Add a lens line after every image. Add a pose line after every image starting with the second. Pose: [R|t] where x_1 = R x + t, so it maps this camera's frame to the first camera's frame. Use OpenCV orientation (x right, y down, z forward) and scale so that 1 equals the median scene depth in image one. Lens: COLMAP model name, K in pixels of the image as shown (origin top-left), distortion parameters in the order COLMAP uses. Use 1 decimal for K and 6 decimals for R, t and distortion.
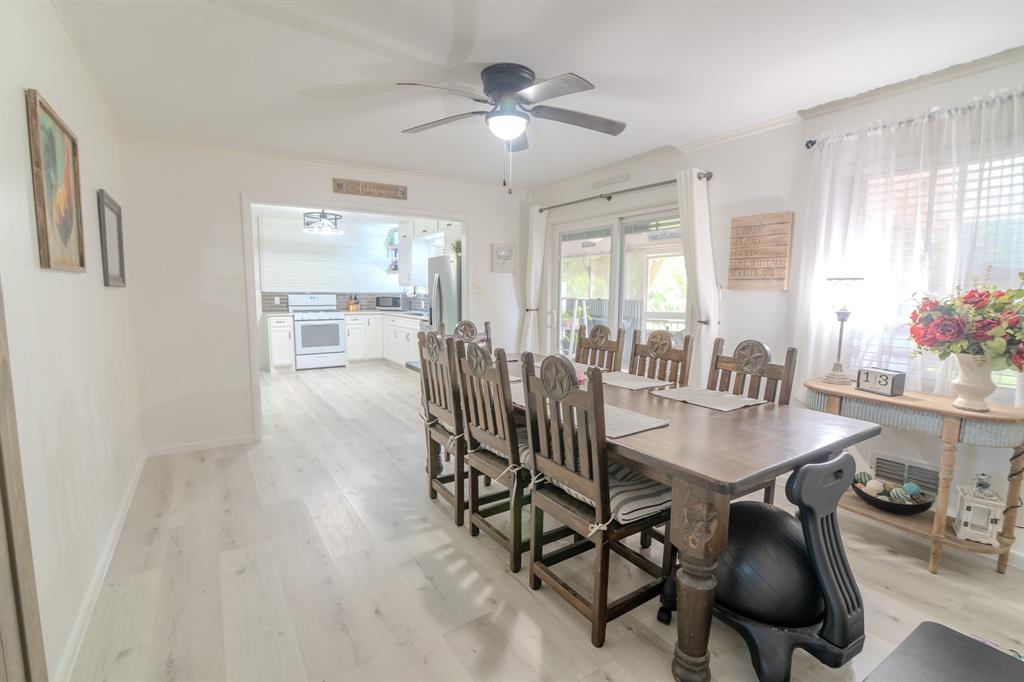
lens RADIAL K [[467.2, 0, 511.2], [0, 467.2, 342.8], [0, 0, 1]] dist [-0.019454, 0.000511]
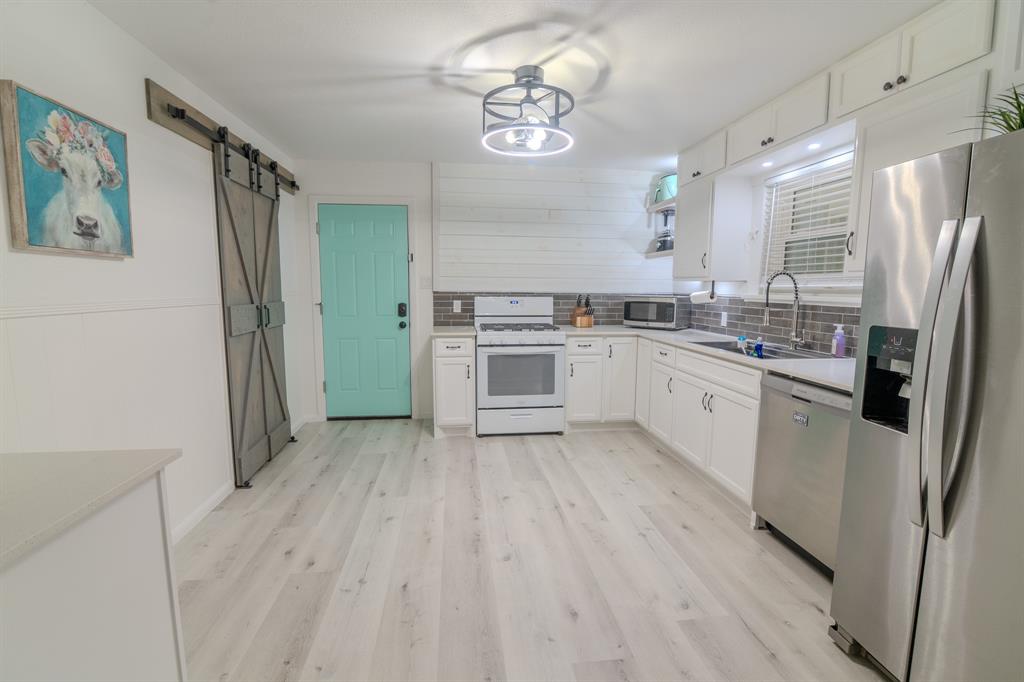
lens RADIAL K [[467.2, 0, 511.2], [0, 467.2, 342.8], [0, 0, 1]] dist [-0.019454, 0.000511]
pose [[0.897115, 0.051219, -0.438819, -0.181312], [-0.049192, 0.998661, 0.015995, -0.057266], [0.439051, 0.007237, 0.898433, 0.497359]]
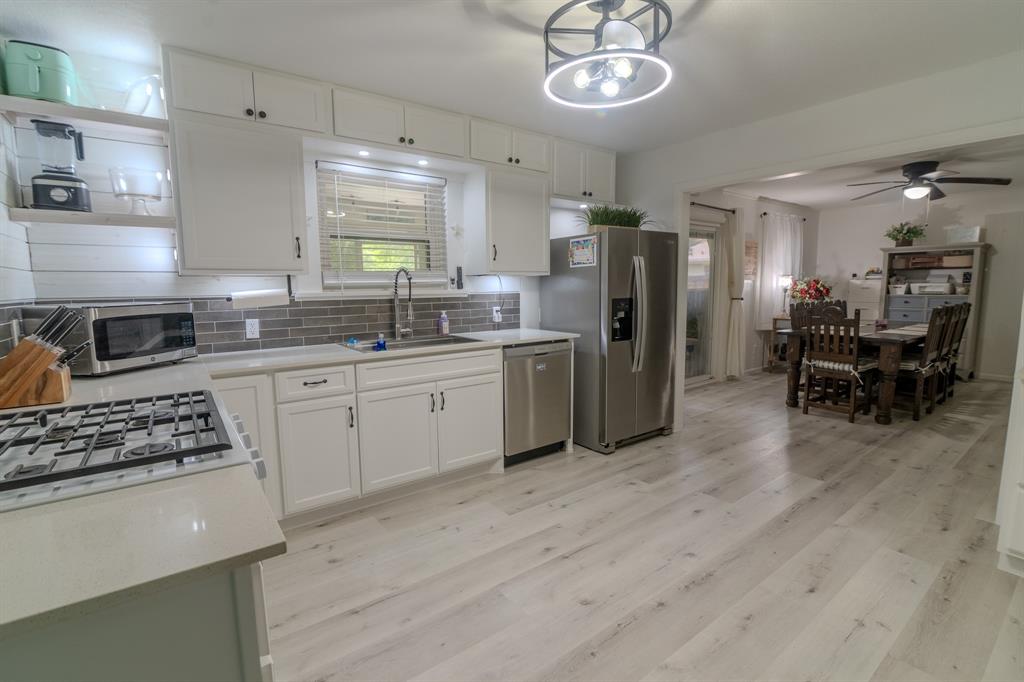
lens RADIAL K [[467.2, 0, 511.2], [0, 467.2, 342.8], [0, 0, 1]] dist [-0.019454, 0.000511]
pose [[-0.062679, -0.129517, 0.989594, -0.559804], [0.120750, 0.983276, 0.136338, -0.099186], [-0.990702, 0.128039, -0.045991, 0.859982]]
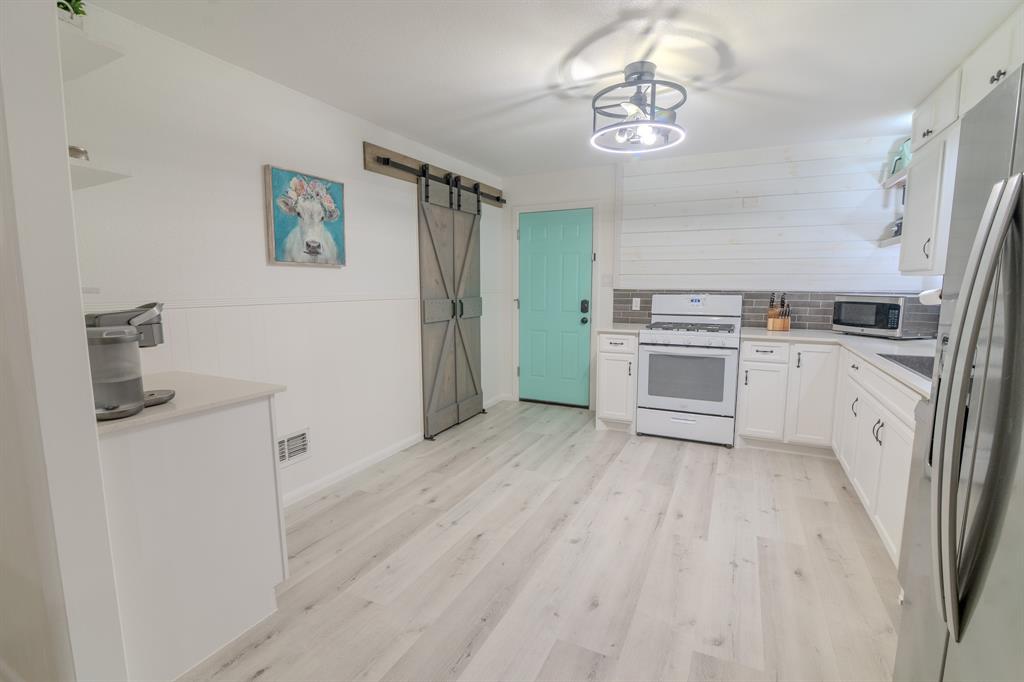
lens RADIAL K [[467.2, 0, 511.2], [0, 467.2, 342.8], [0, 0, 1]] dist [-0.019454, 0.000511]
pose [[0.511597, 0.100150, -0.853369, -0.078040], [-0.091119, 0.993907, 0.062016, -0.063549], [0.854380, 0.046031, 0.517606, 0.556540]]
